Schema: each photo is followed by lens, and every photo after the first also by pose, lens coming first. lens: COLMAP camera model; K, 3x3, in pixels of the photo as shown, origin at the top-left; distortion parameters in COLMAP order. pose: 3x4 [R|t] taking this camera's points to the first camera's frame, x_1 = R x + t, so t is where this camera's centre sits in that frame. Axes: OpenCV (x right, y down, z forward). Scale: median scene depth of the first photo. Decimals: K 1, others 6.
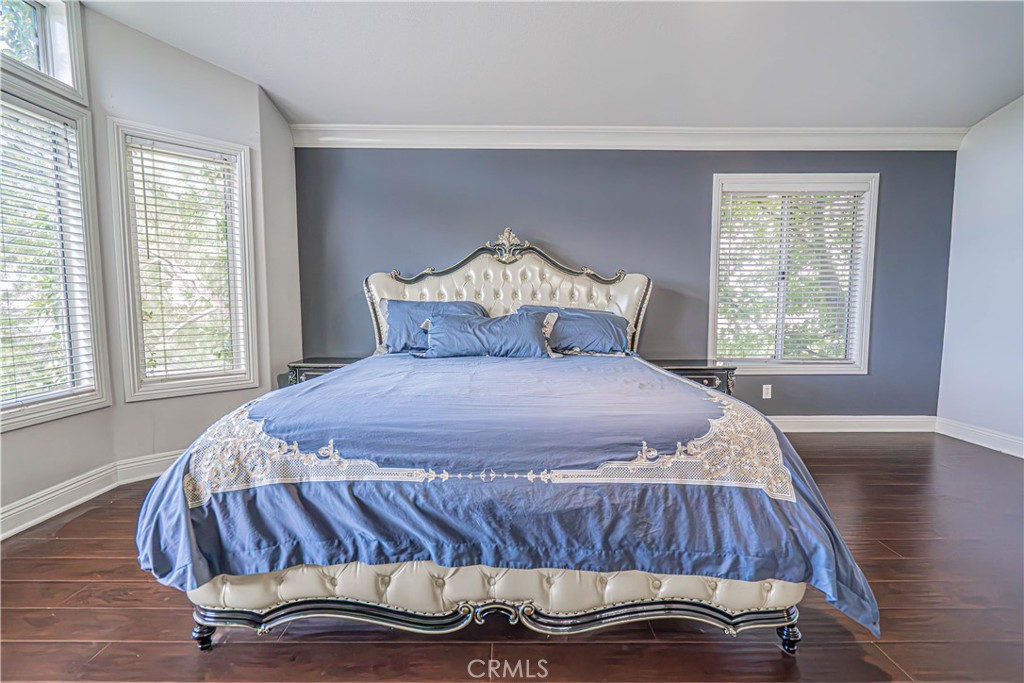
lens RADIAL K [[462.2, 0, 512.3], [0, 462.2, 339.7], [0, 0, 1]] dist [-0.003090, 0.000961]
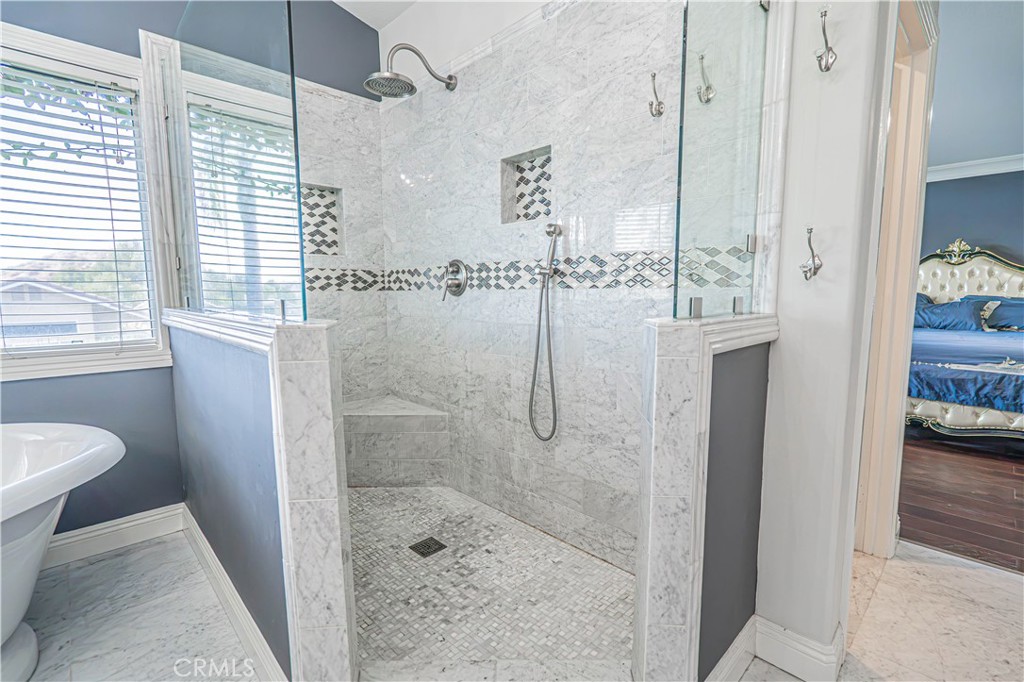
lens RADIAL K [[462.2, 0, 510.5], [0, 462.2, 343.8], [0, 0, 1]] dist [-0.003090, 0.000961]
pose [[0.685377, 0.077630, -0.724039, 0.107988], [-0.049436, 0.996968, 0.060096, 0.061441], [0.726509, -0.005395, 0.687136, -1.057958]]
